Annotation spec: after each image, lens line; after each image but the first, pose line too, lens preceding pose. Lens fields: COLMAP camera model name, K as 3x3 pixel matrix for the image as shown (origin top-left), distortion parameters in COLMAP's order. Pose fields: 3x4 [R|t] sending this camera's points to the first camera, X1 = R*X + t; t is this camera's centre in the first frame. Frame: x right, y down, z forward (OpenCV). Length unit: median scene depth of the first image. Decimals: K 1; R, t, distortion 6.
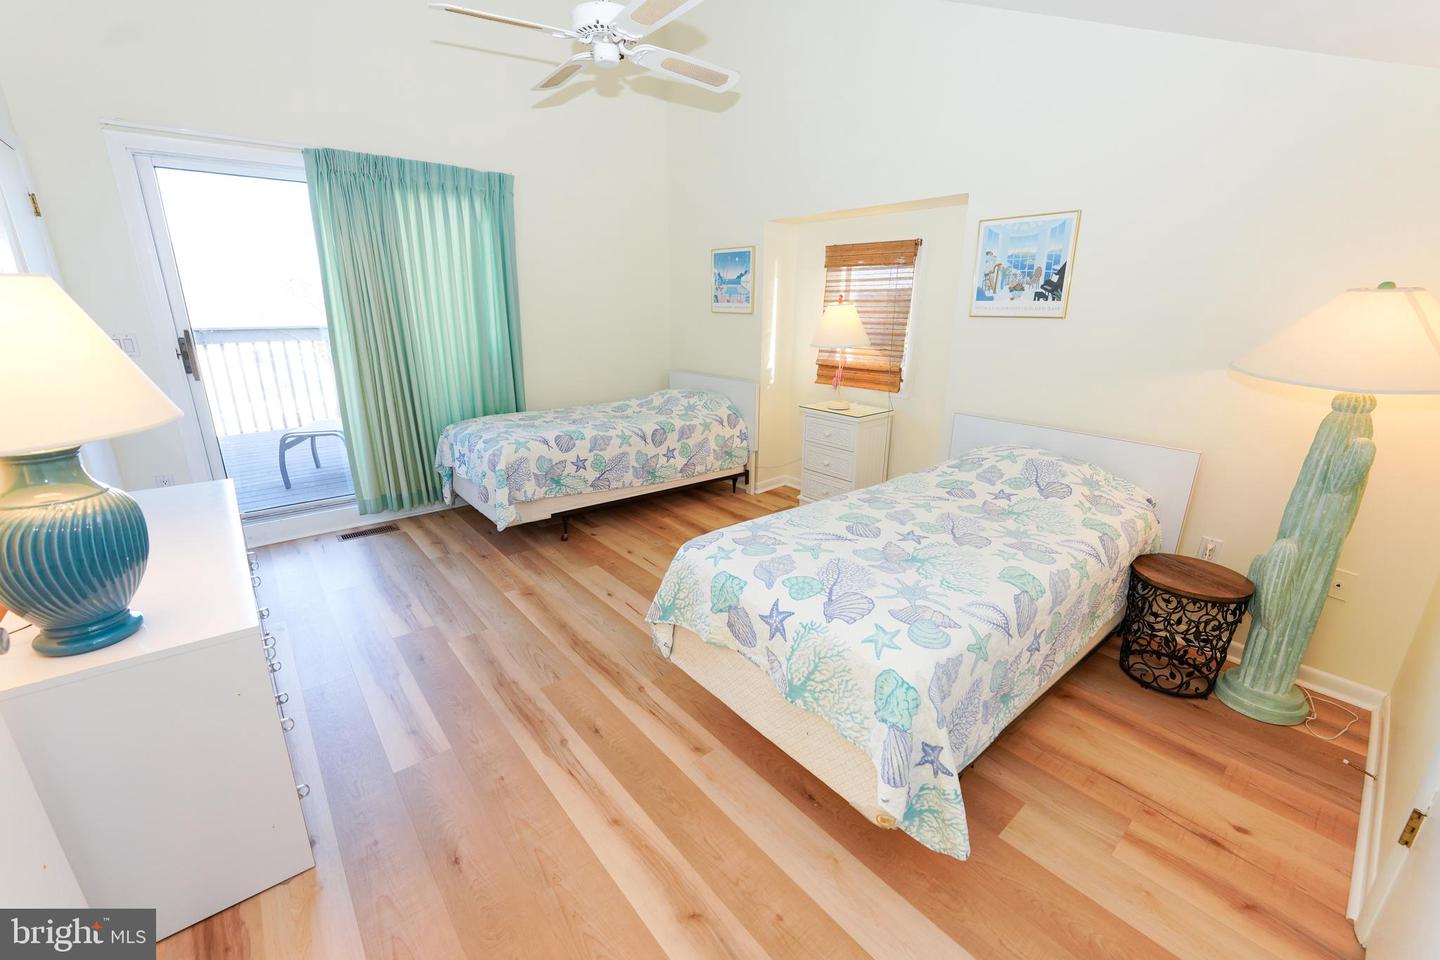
lens RADIAL K [[583.0, 0, 697.7], [0, 583.0, 477.0], [0, 0, 1]] dist [-0.024099, 0.002047]
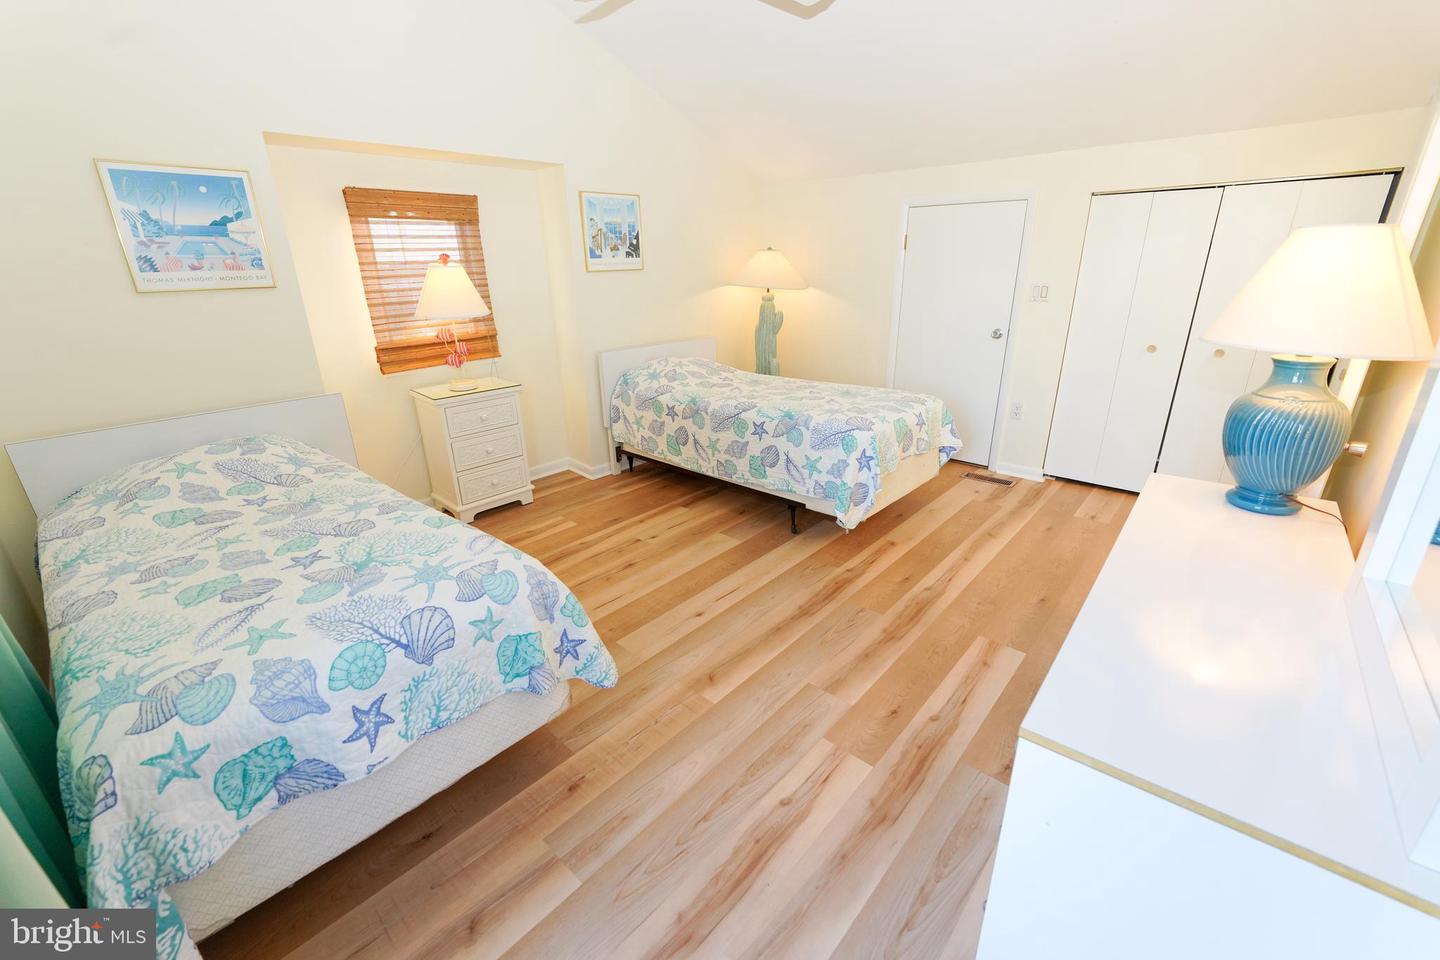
lens RADIAL K [[583.0, 0, 697.8], [0, 583.0, 498.3], [0, 0, 1]] dist [-0.024099, 0.002047]
pose [[-0.141029, -0.381682, 0.913471, -0.918614], [0.292931, 0.865289, 0.406775, -0.311885], [-0.945676, 0.324951, -0.010225, 1.005827]]
